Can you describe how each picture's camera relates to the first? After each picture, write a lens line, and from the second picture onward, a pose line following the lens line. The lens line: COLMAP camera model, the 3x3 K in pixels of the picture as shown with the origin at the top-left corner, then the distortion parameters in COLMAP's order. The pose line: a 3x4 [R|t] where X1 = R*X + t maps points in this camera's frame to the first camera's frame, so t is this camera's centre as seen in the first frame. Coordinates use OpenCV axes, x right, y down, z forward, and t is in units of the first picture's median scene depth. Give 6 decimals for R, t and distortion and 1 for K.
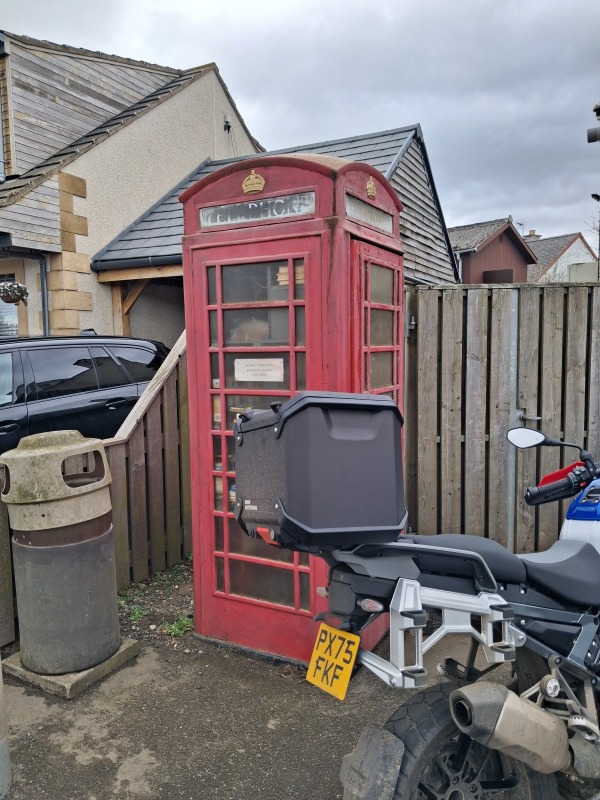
lens RADIAL K [[623.5, 0, 300.0], [0, 623.5, 400.0], [0, 0, 1]] dist [0.006264, -0.007906]
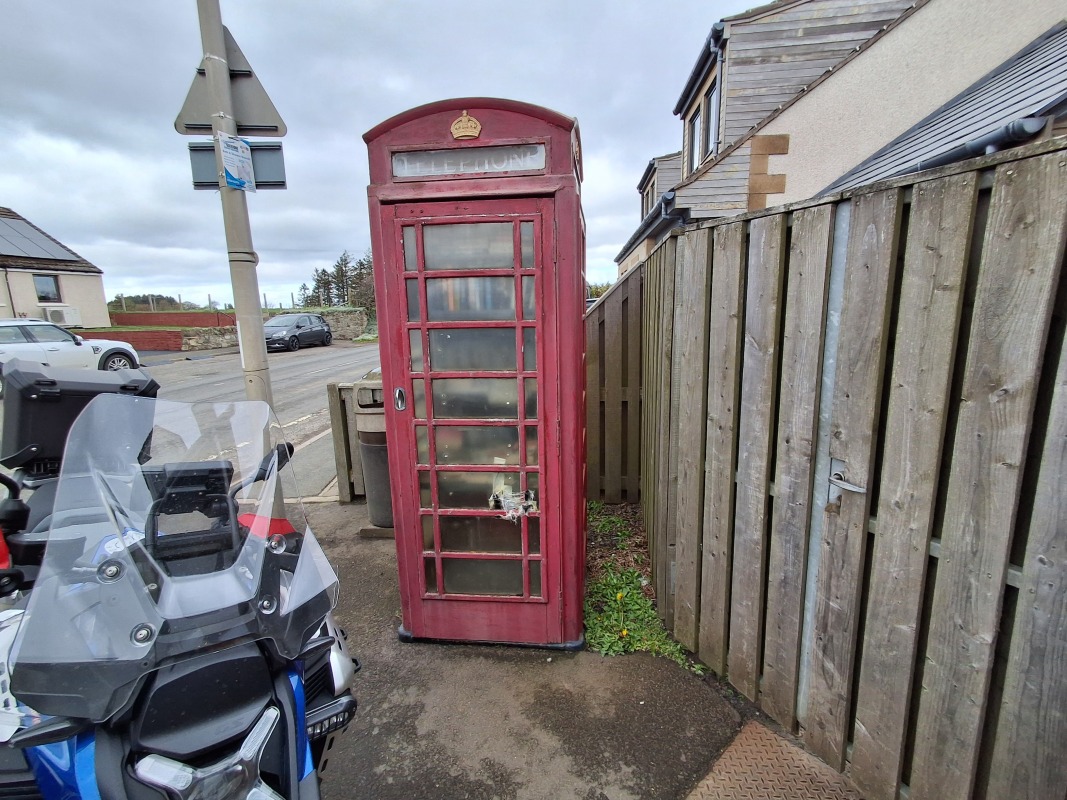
lens RADIAL K [[490.7, 0, 533.5], [0, 490.7, 400.0], [0, 0, 1]] dist [0.000613, 0.000797]
pose [[0.351585, 0.183024, -0.918090, 0.650762], [-0.064697, 0.983108, 0.171210, -0.085335], [0.933918, -0.000797, 0.357487, 0.688306]]
